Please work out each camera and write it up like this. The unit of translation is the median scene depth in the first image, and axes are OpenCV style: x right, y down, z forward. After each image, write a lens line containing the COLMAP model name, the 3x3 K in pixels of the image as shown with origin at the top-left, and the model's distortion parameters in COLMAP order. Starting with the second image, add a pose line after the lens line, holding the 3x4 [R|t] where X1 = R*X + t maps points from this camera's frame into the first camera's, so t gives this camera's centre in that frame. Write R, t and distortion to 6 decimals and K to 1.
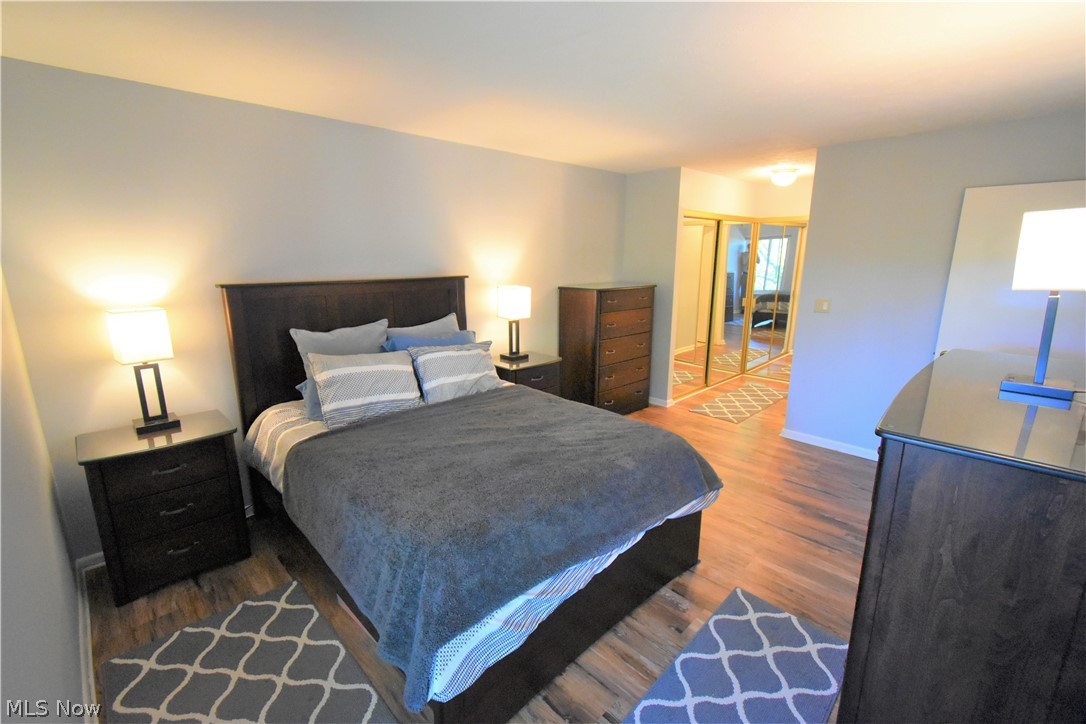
lens RADIAL K [[477.2, 0, 544.2], [0, 477.2, 365.2], [0, 0, 1]] dist [0.009628, -0.005715]
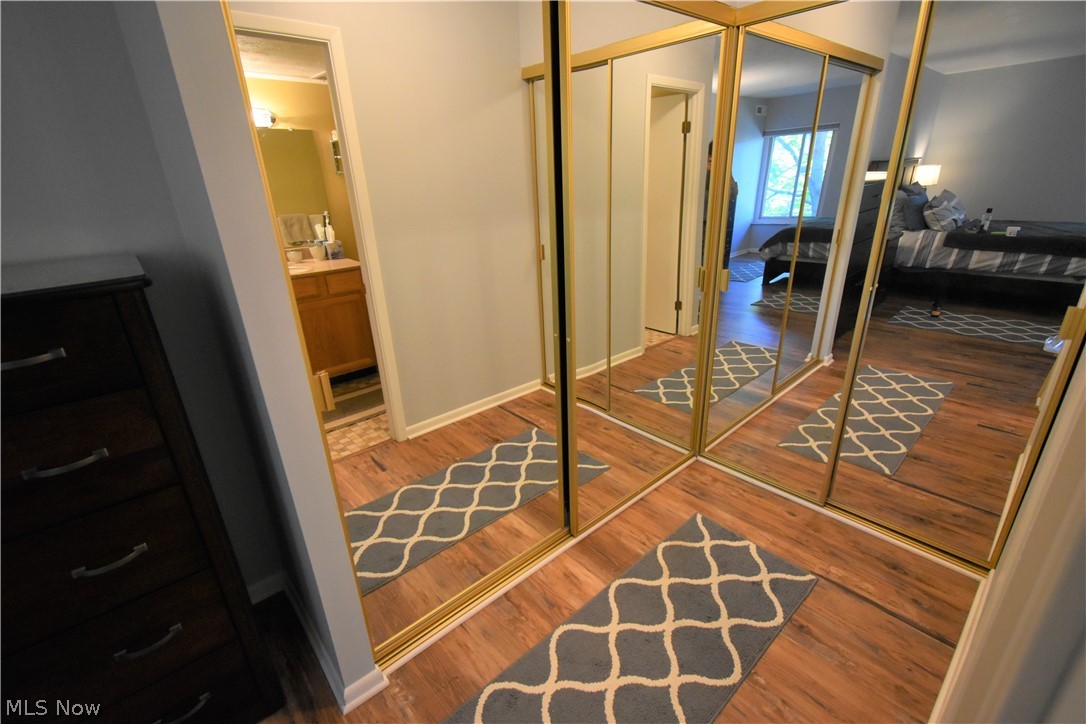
lens RADIAL K [[483.3, 0, 541.1], [0, 483.3, 364.2], [0, 0, 1]] dist [0.013195, -0.005788]
pose [[0.998028, -0.018285, -0.060045, 0.867990], [0.026630, 0.989611, 0.141281, -0.327062], [0.056837, -0.142601, 0.988147, 1.683186]]
